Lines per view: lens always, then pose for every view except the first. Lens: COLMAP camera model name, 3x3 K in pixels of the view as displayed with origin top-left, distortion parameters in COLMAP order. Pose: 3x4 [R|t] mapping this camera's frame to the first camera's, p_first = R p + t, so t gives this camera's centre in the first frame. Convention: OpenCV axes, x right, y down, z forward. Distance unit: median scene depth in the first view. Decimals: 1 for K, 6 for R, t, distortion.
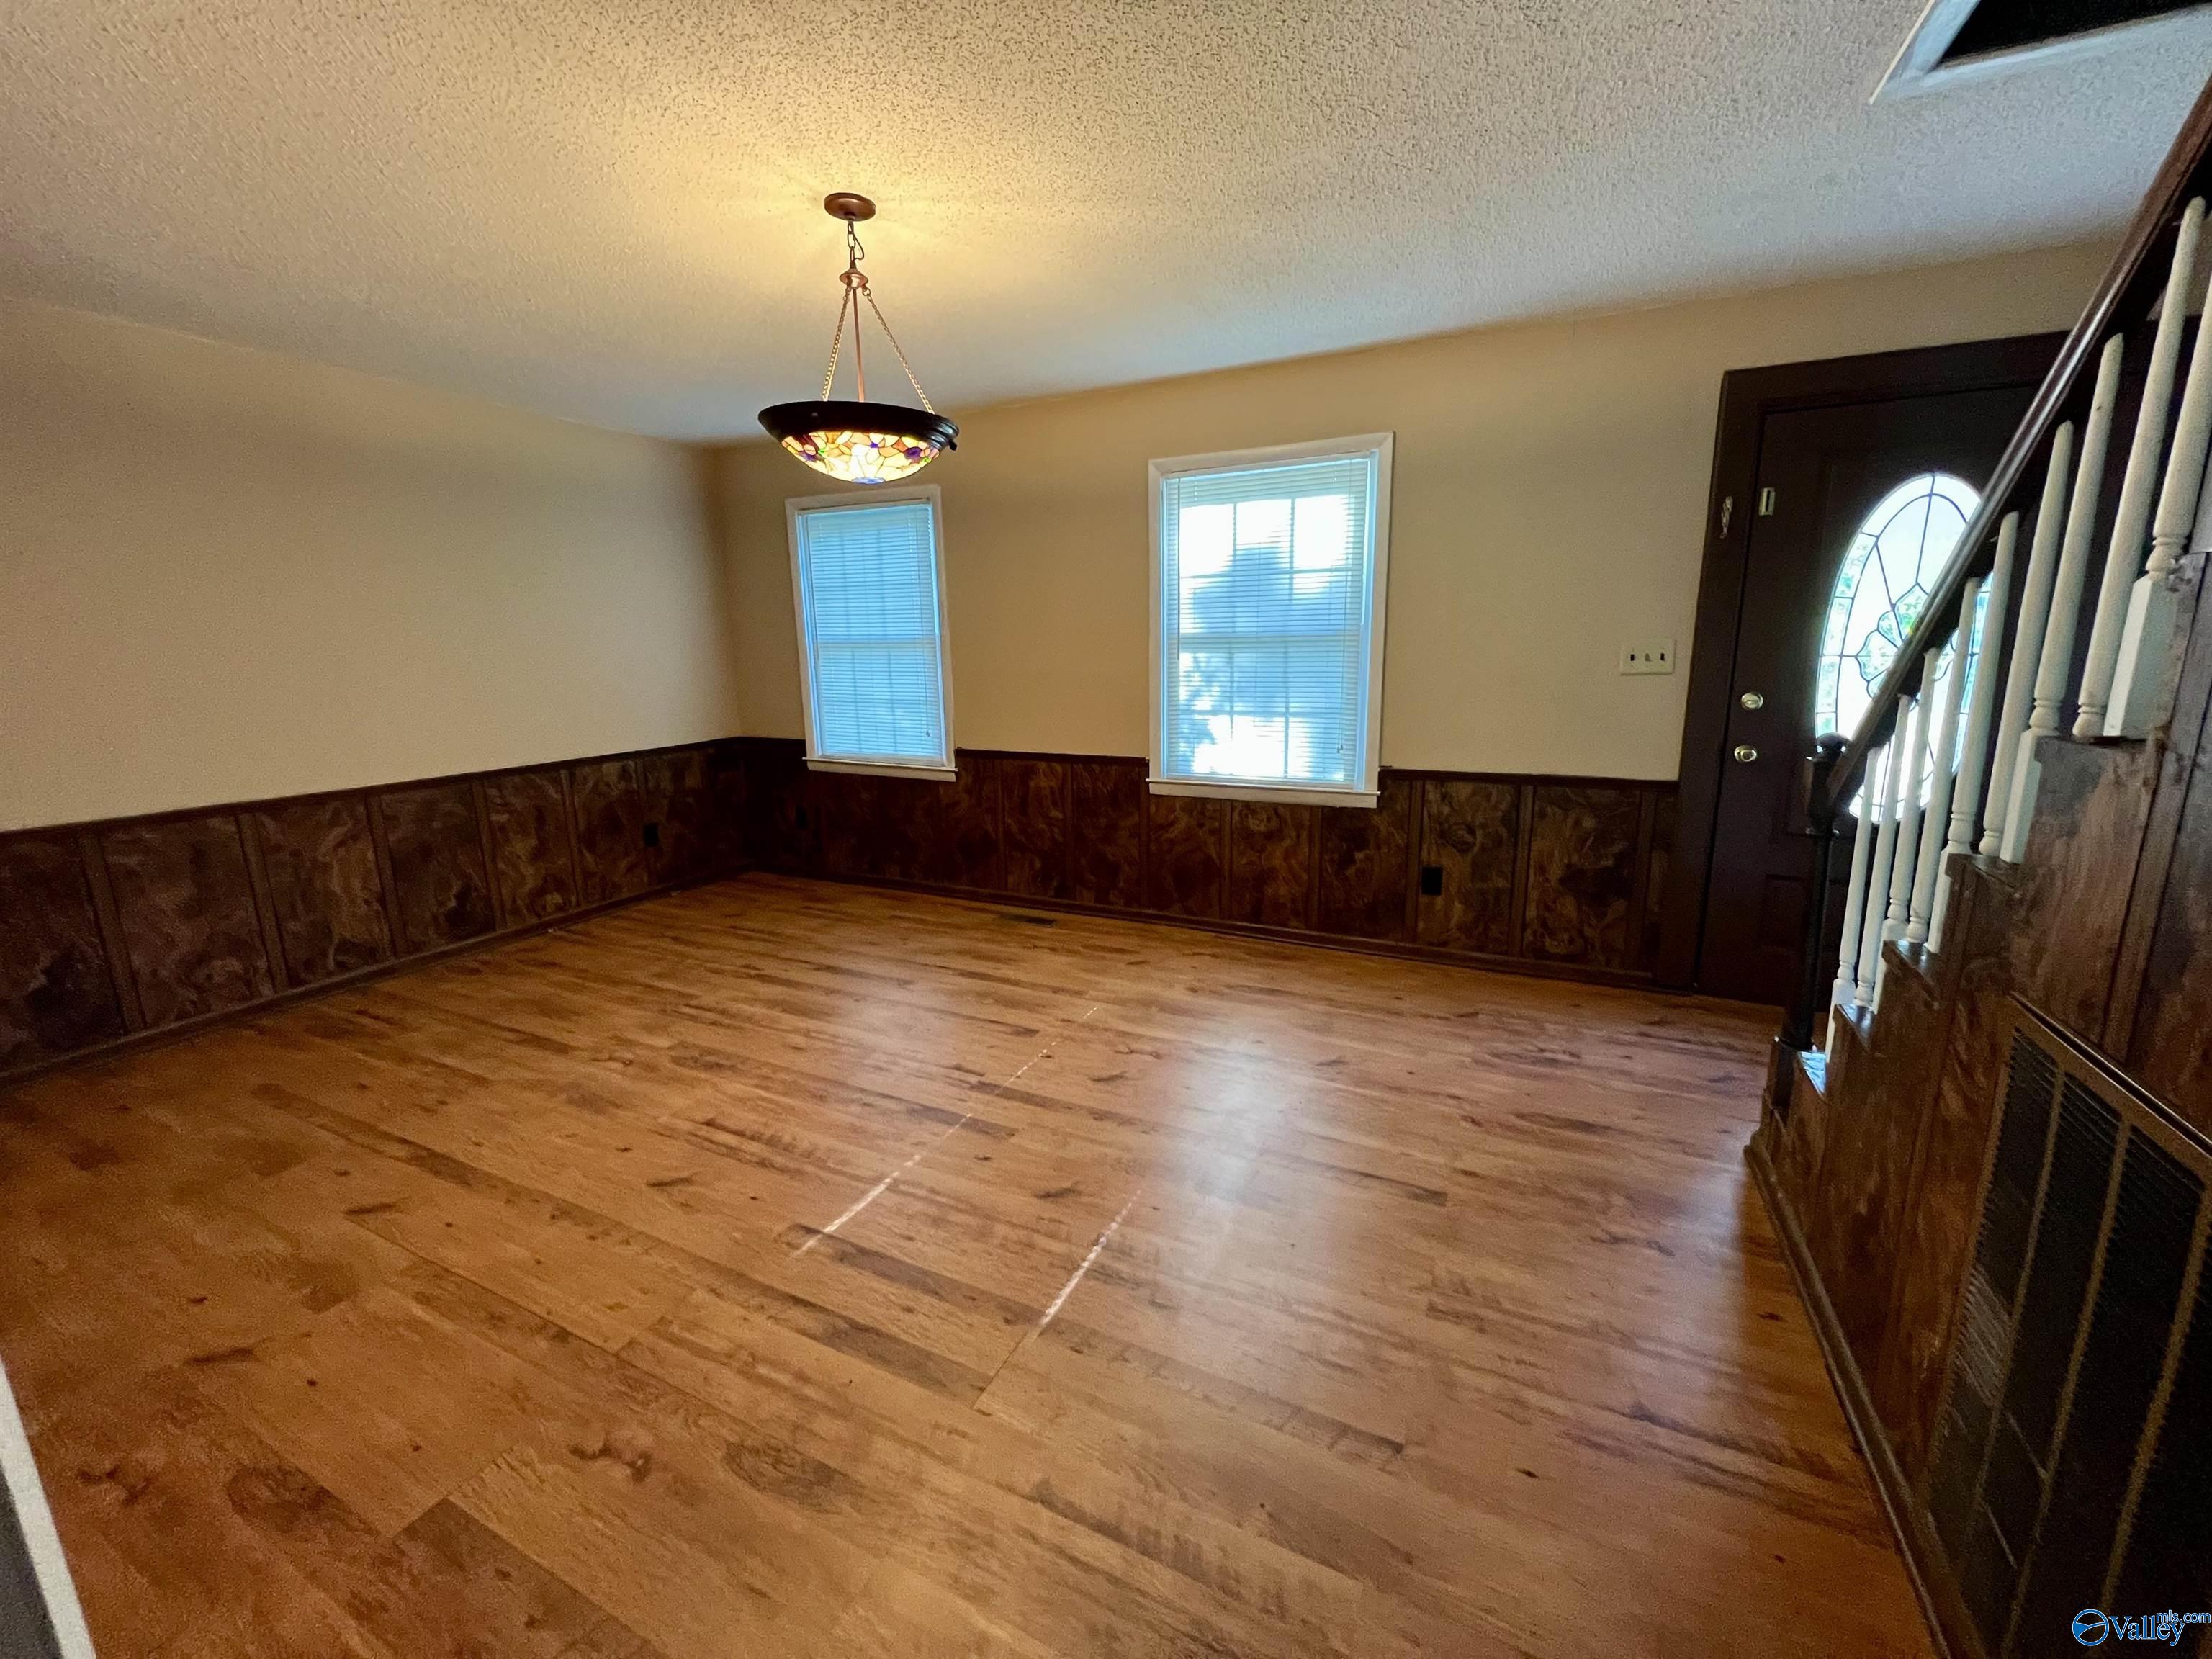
lens RADIAL K [[880.4, 0, 1104.9], [0, 880.4, 819.8], [0, 0, 1]] dist [-0.001268, -0.000371]
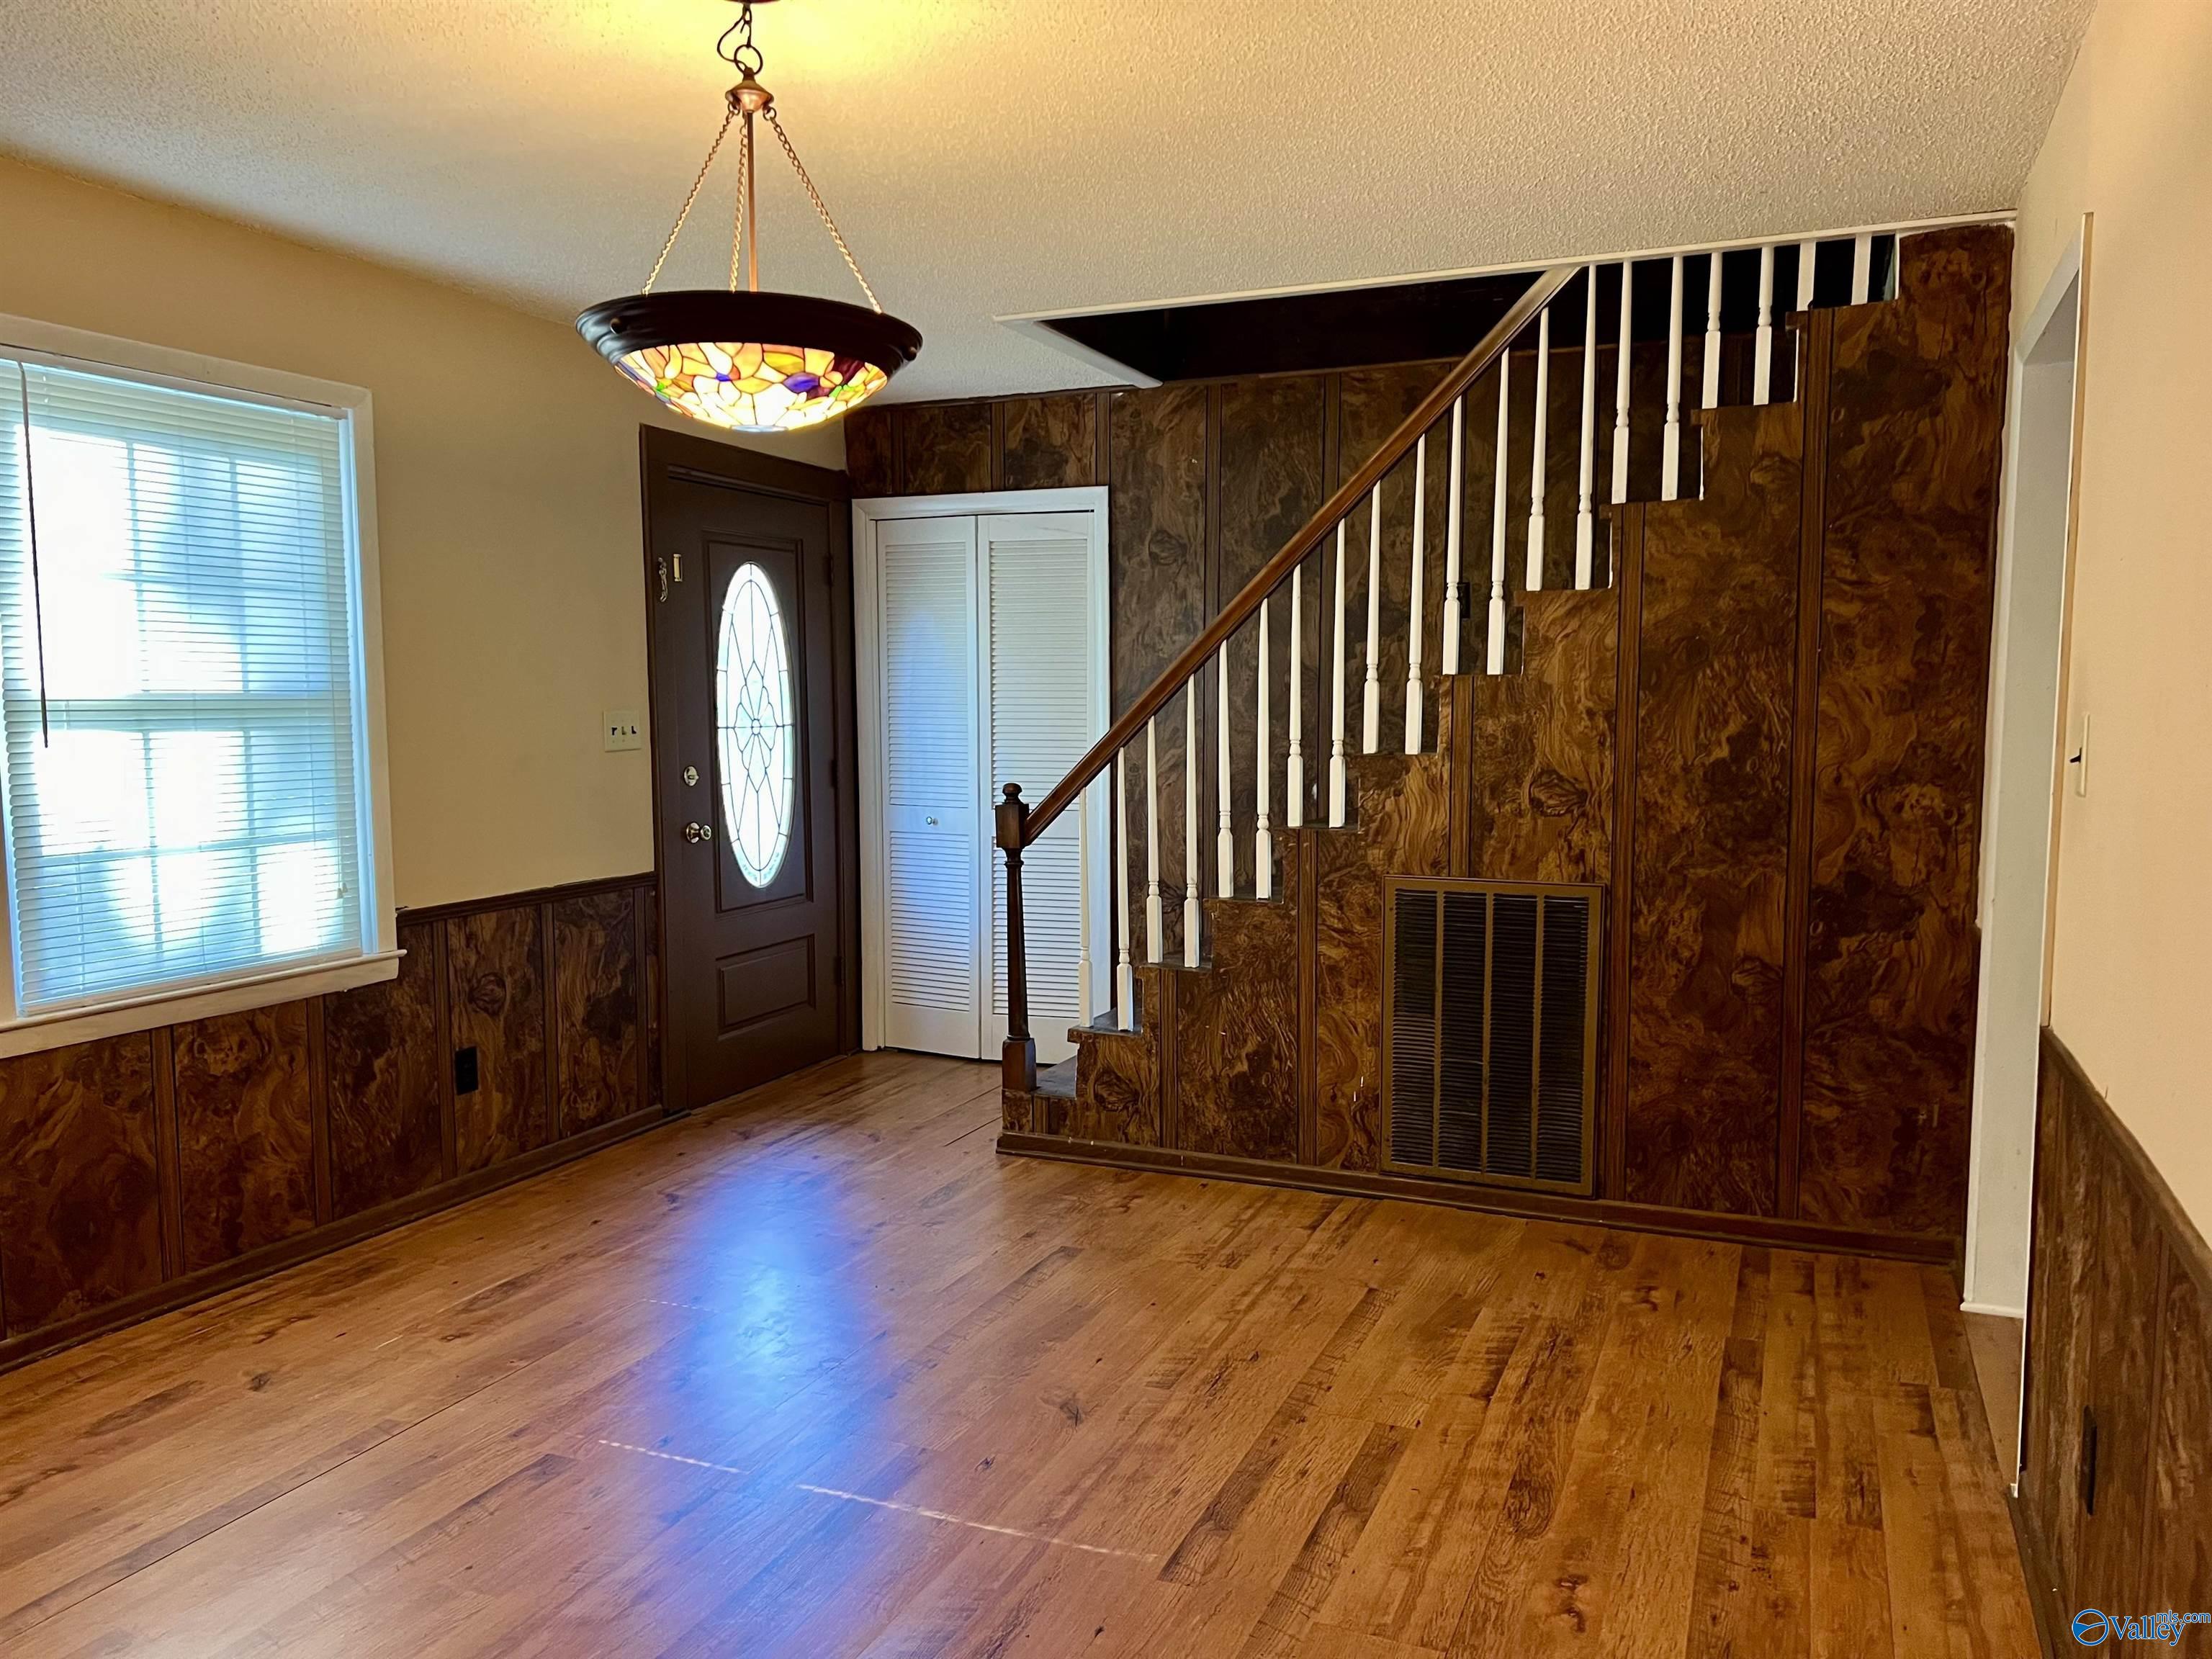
lens RADIAL K [[1619.5, 0, 1106.0], [0, 1619.5, 829.5], [0, 0, 1]] dist [0.006208, 0.000747]
pose [[-0.046581, -0.065994, 0.996732, -0.875866], [0.201704, 0.976640, 0.074090, -0.103350], [-0.978338, 0.204496, -0.032181, 0.560377]]
